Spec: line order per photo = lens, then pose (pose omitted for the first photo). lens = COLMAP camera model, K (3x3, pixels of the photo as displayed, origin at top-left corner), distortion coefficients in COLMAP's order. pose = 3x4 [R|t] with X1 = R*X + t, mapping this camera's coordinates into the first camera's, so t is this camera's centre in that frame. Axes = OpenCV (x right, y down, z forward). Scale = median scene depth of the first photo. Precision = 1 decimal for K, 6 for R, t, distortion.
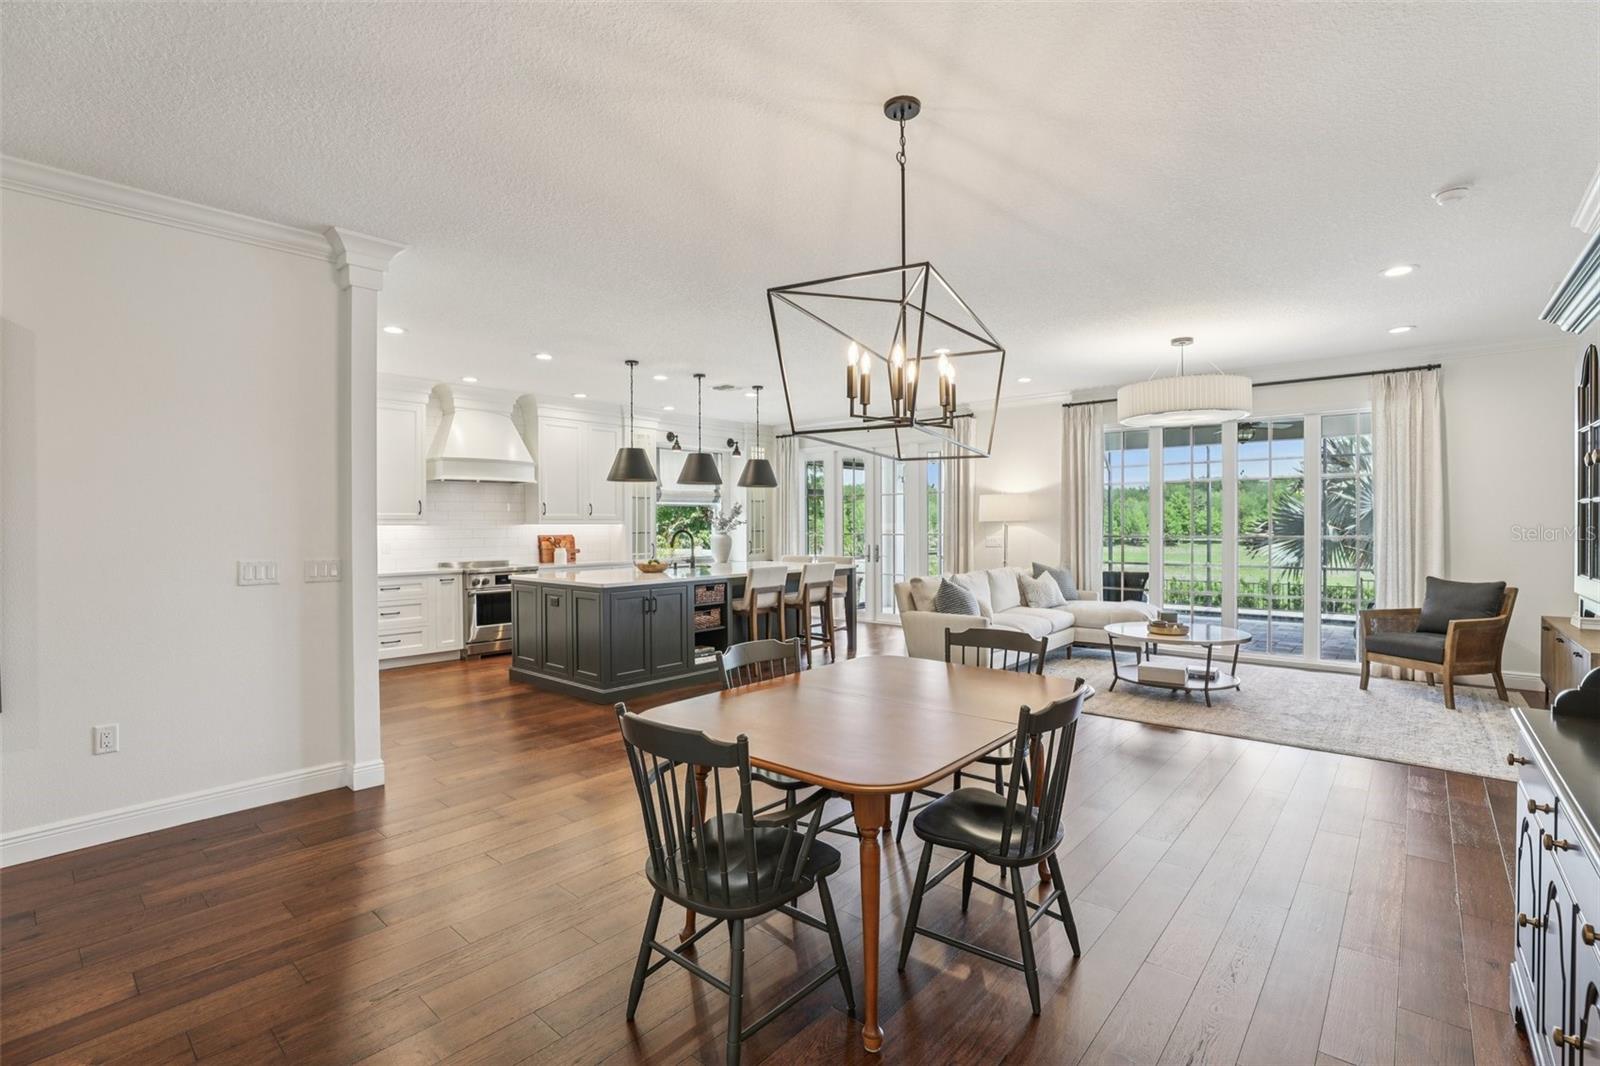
lens RADIAL K [[728.9, 0, 801.3], [0, 728.9, 521.2], [0, 0, 1]] dist [-0.047496, 0.015540]
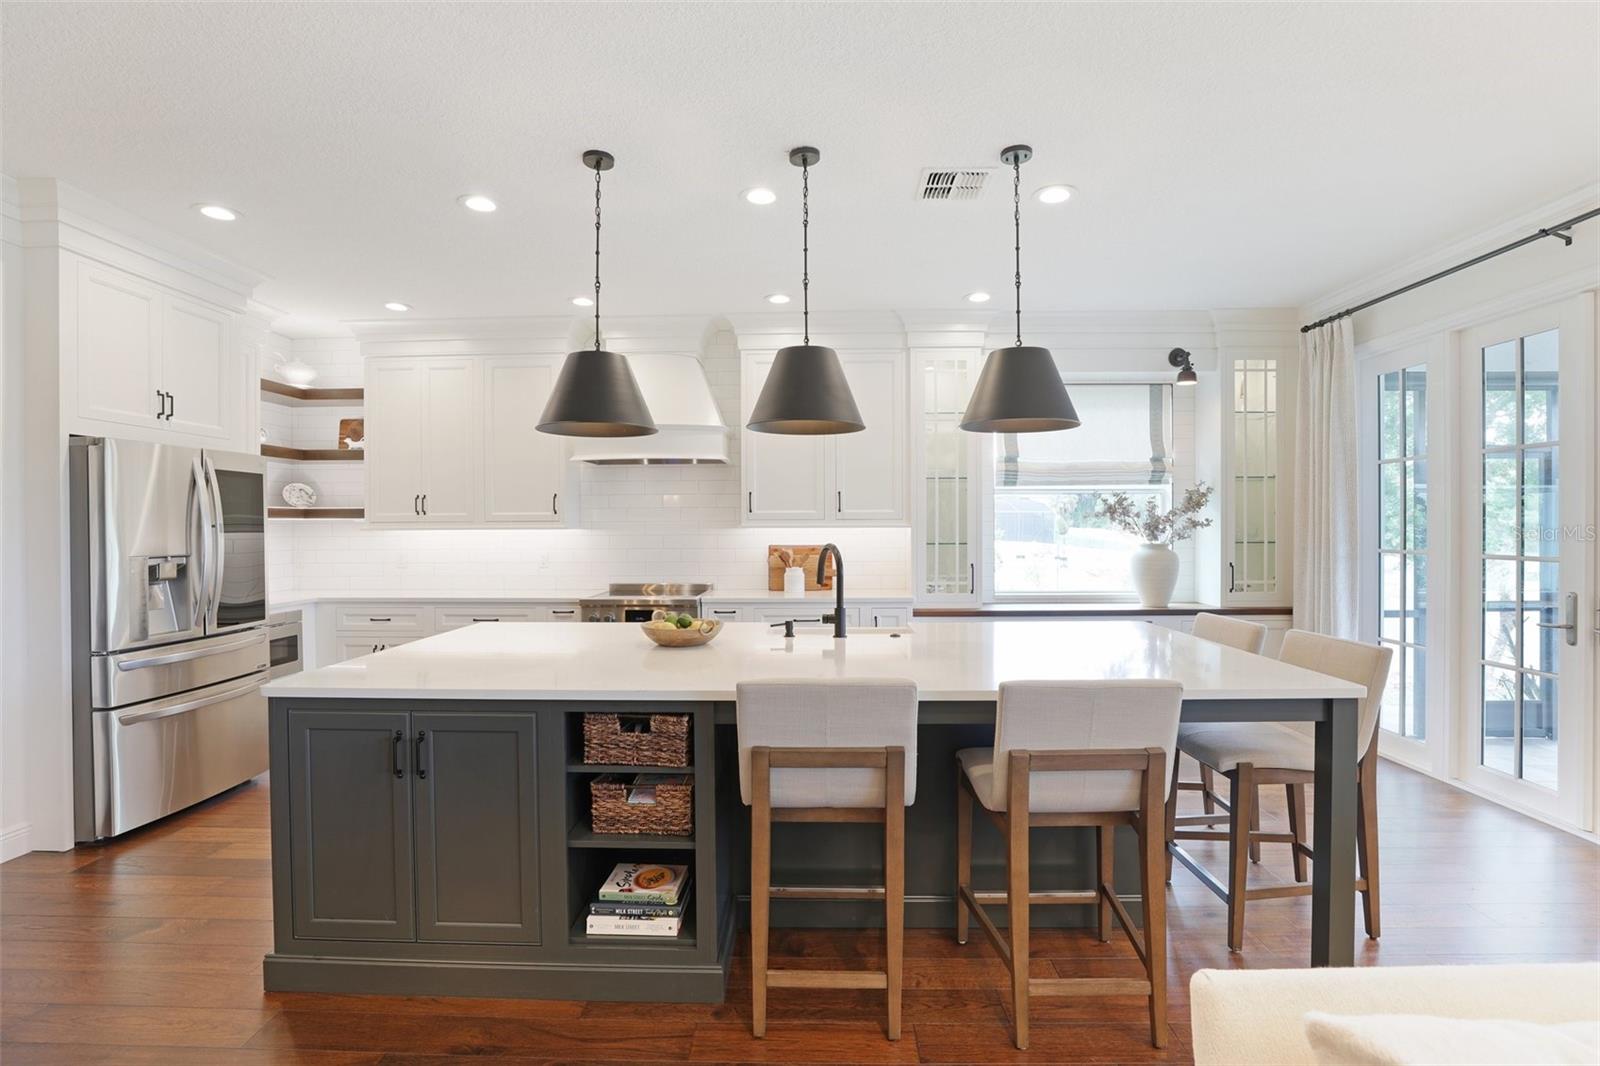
lens RADIAL K [[726.3, 0, 791.3], [0, 726.3, 527.5], [0, 0, 1]] dist [-0.047019, 0.014107]
pose [[0.634162, 0.002703, -0.773196, 0.130981], [0.005194, 0.999956, 0.007755, -0.000596], [0.773183, -0.008934, 0.634120, 0.621909]]
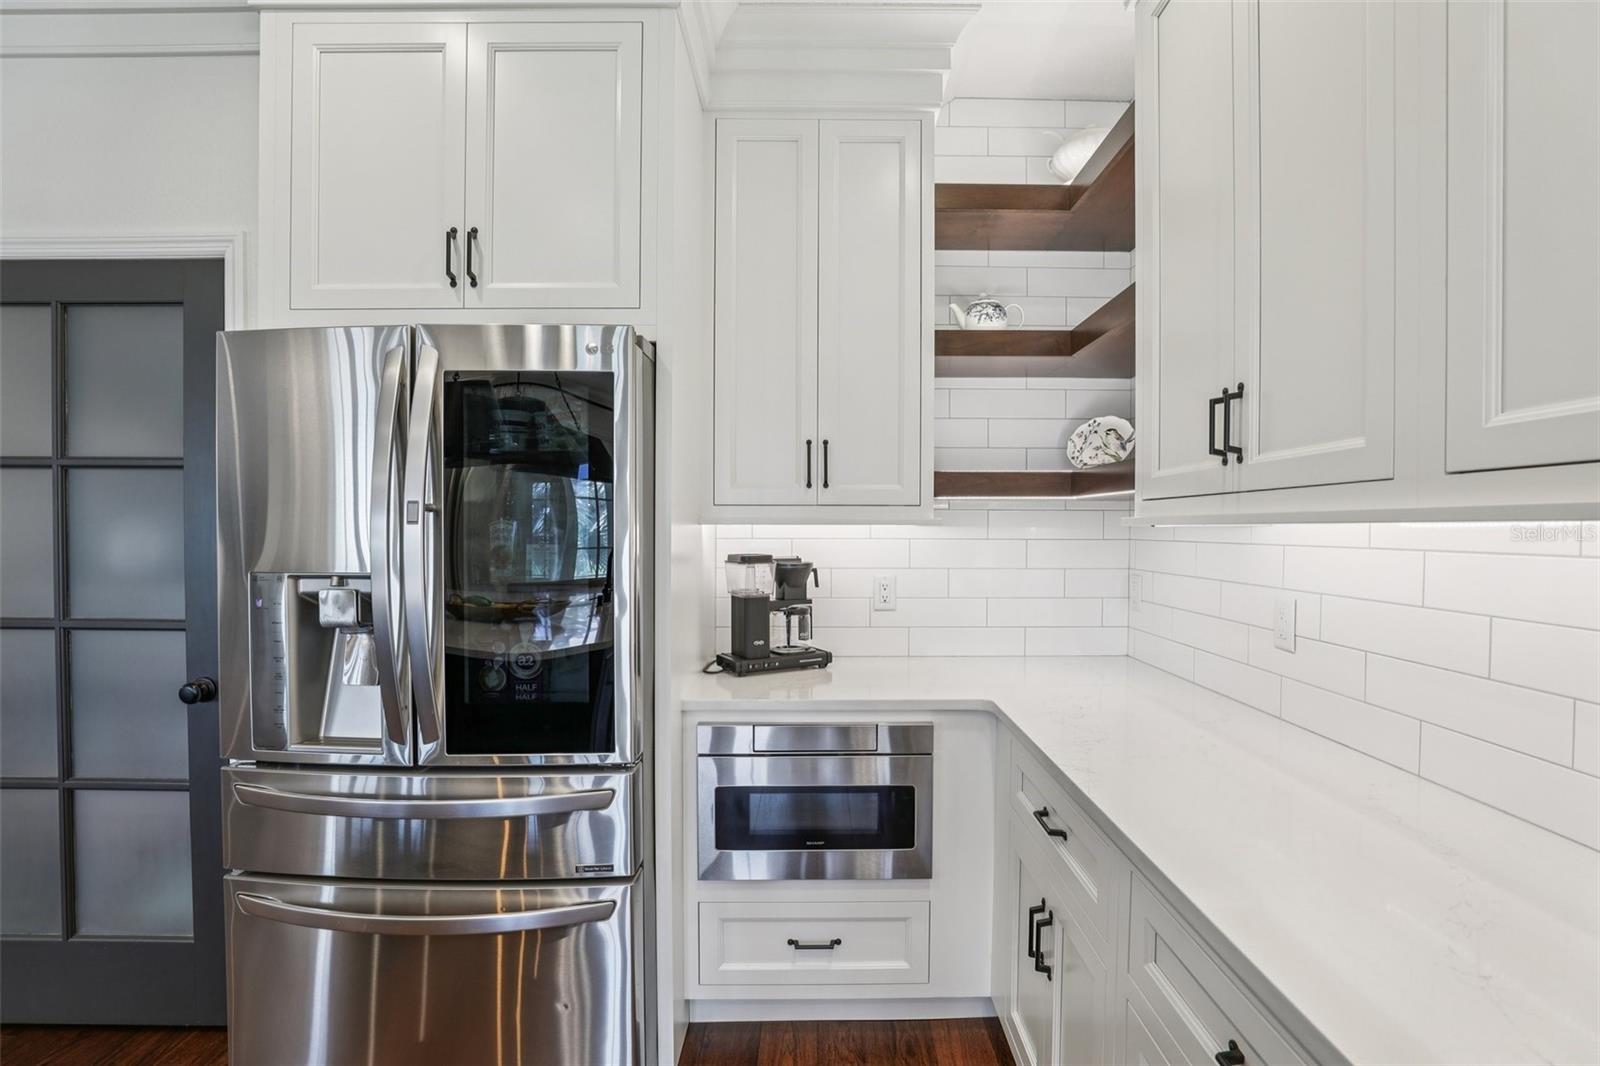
lens RADIAL K [[728.9, 0, 801.3], [0, 728.9, 521.2], [0, 0, 1]] dist [-0.047496, 0.015540]
pose [[-0.746733, 0.004760, -0.665107, -0.357754], [0.003564, 0.999989, 0.003155, 0.003064], [0.665114, -0.000014, -0.746742, 0.814758]]
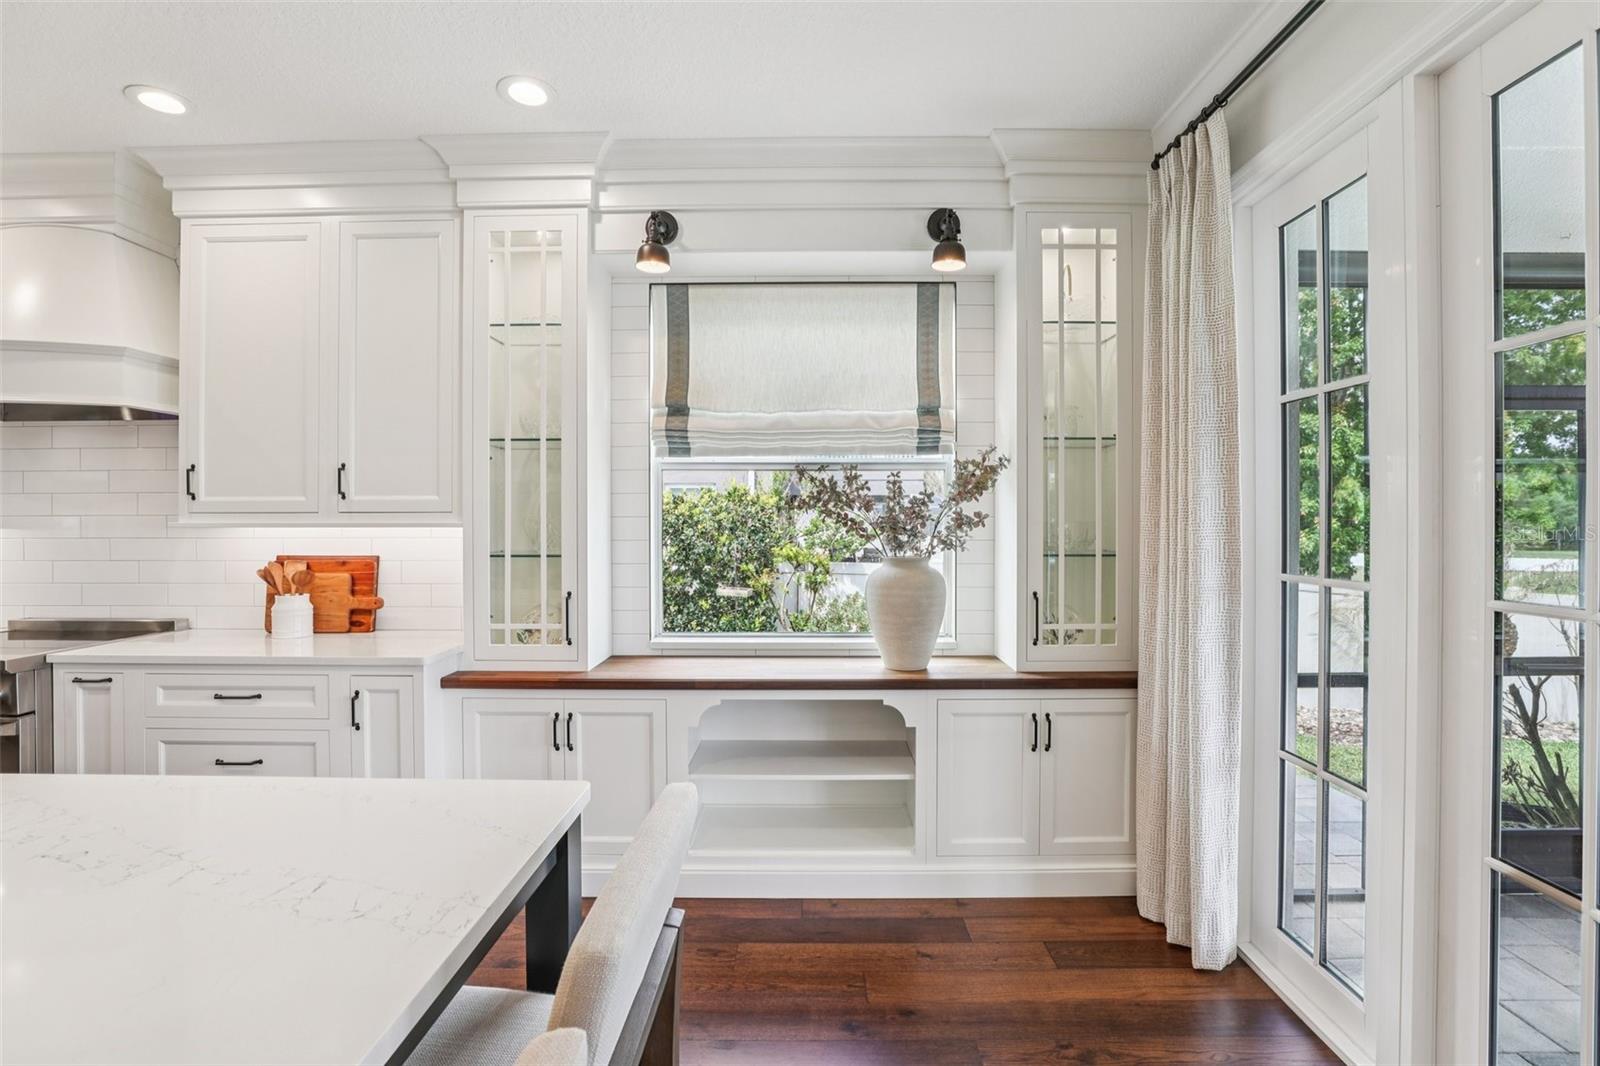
lens RADIAL K [[728.9, 0, 801.3], [0, 728.9, 521.2], [0, 0, 1]] dist [-0.047496, 0.015540]
pose [[0.650606, 0.002964, -0.759409, 0.088994], [0.002738, 0.999977, 0.006248, 0.000161], [0.759410, -0.006144, 0.650583, 0.968733]]
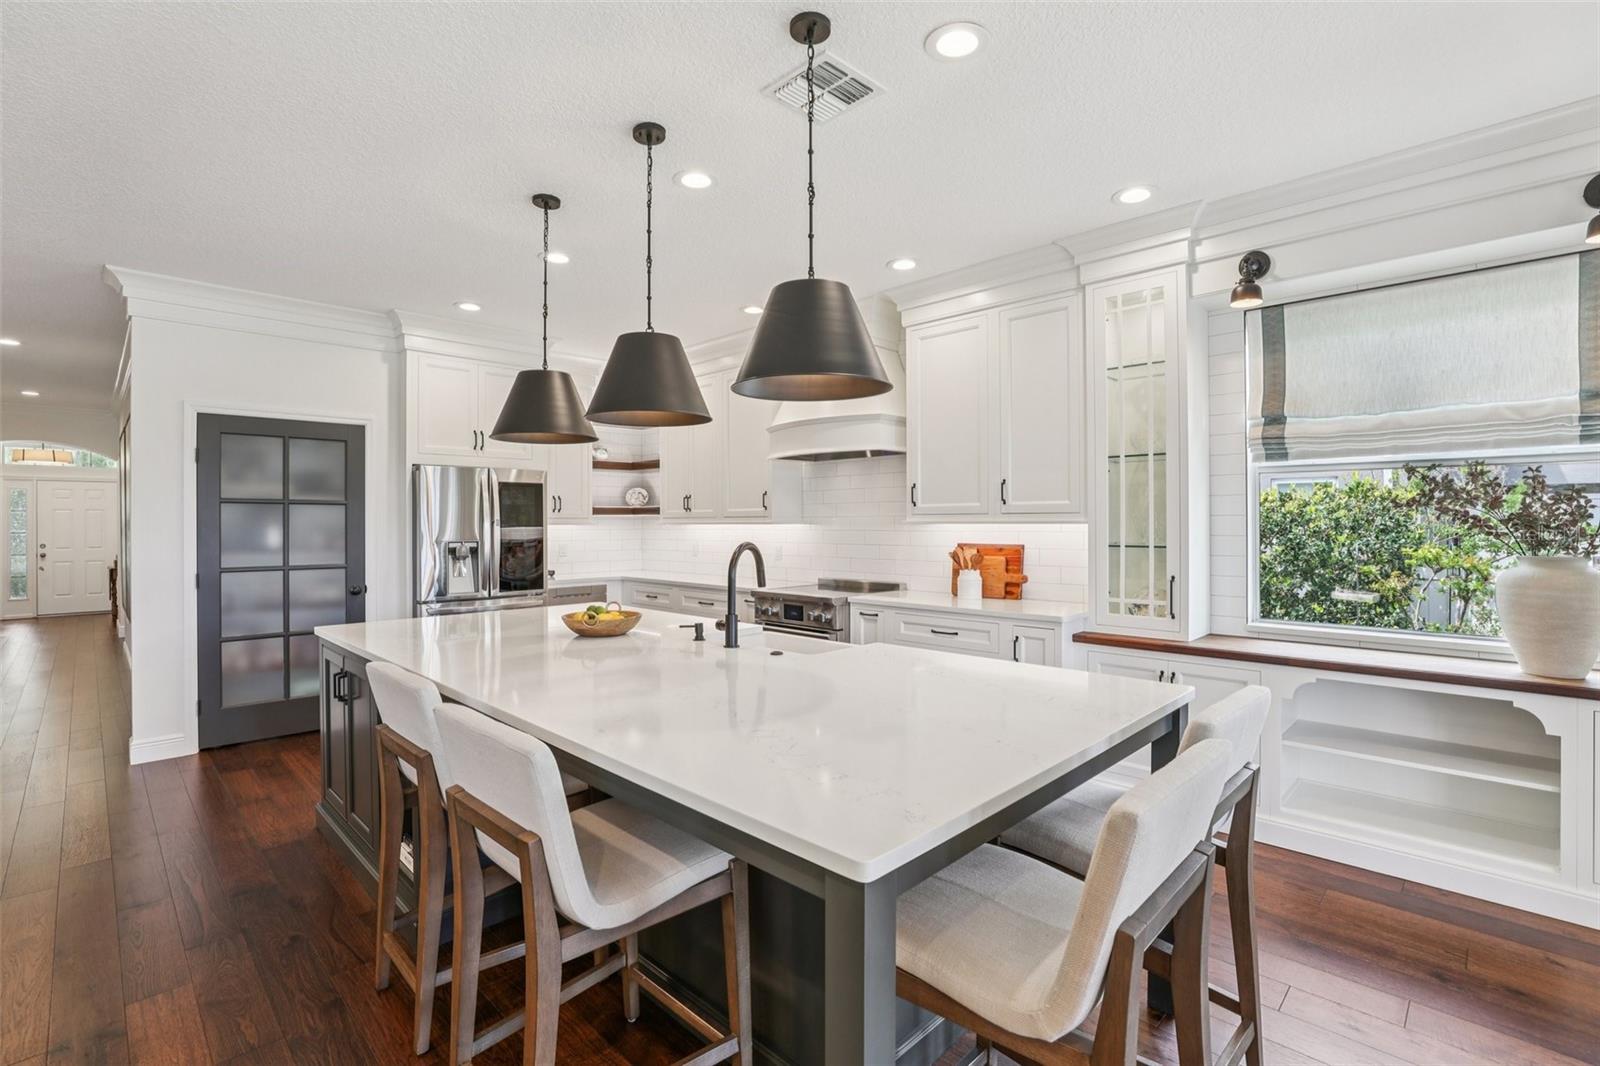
lens RADIAL K [[728.9, 0, 801.3], [0, 728.9, 521.2], [0, 0, 1]] dist [-0.047496, 0.015540]
pose [[-0.063021, 0.003637, -0.998006, 0.188125], [0.008071, 0.999963, 0.003134, 0.000110], [0.997980, -0.007858, -0.063048, 0.919792]]
